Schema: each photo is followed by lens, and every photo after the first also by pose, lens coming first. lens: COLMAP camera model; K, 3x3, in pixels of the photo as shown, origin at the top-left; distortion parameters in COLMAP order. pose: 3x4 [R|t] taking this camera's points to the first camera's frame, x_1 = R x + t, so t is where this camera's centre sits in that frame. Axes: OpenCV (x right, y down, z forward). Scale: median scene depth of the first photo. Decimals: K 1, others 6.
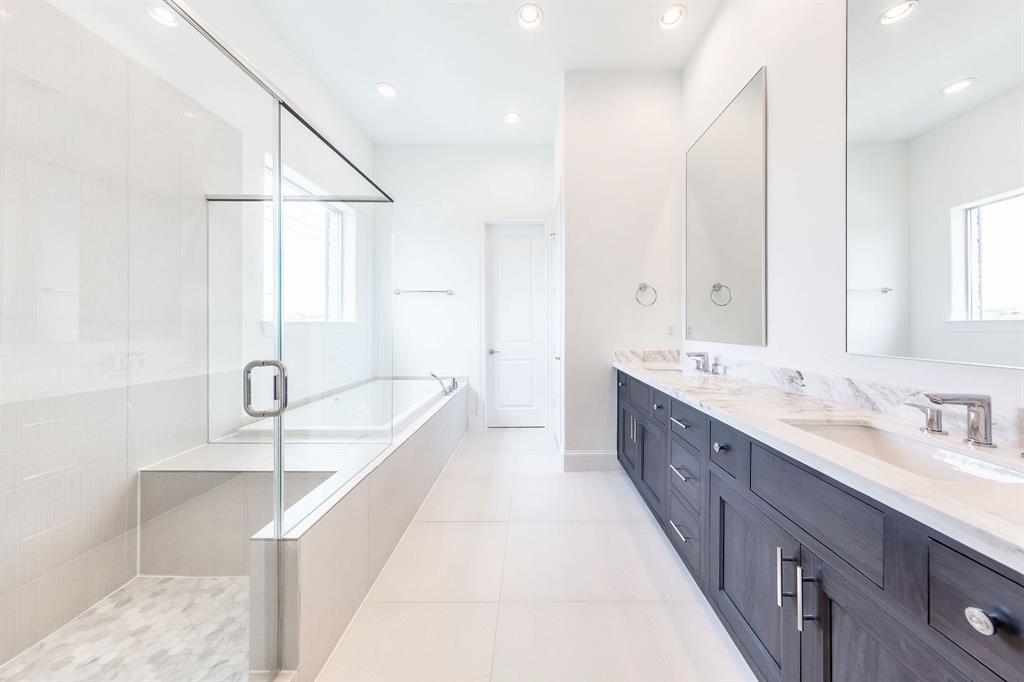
lens RADIAL K [[356.5, 0, 520.1], [0, 356.5, 326.0], [0, 0, 1]] dist [-0.002845, -0.000229]
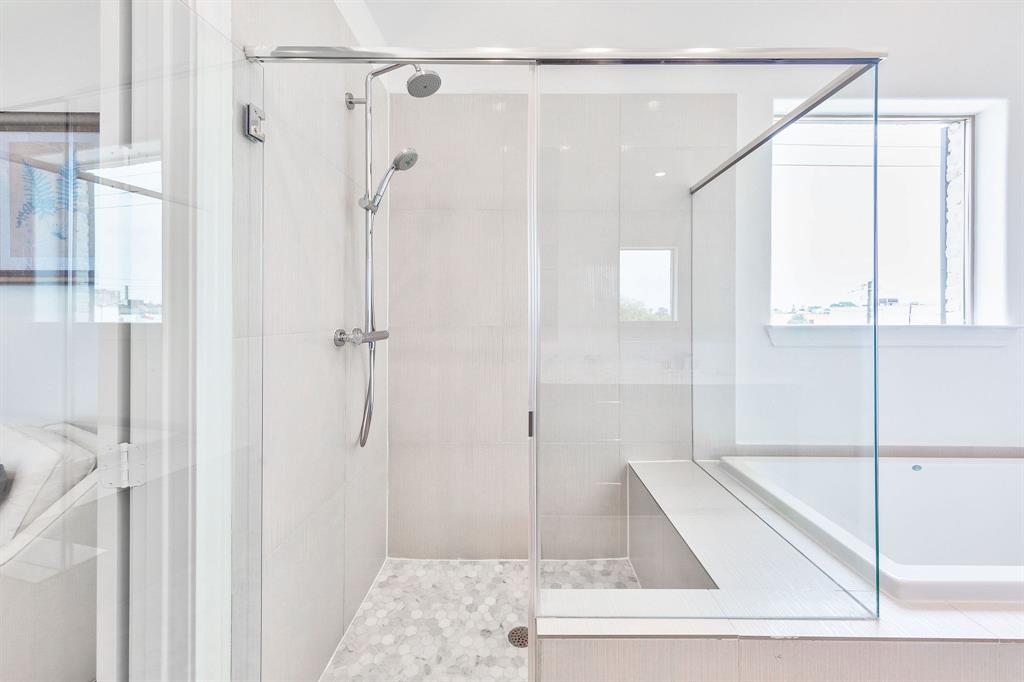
lens RADIAL K [[356.5, 0, 511.9], [0, 356.5, 335.2], [0, 0, 1]] dist [-0.002845, -0.000229]
pose [[0.002190, -0.010632, -0.999941, 0.031608], [0.000282, 0.999943, -0.010631, 0.019029], [0.999998, -0.000259, 0.002193, 0.551016]]
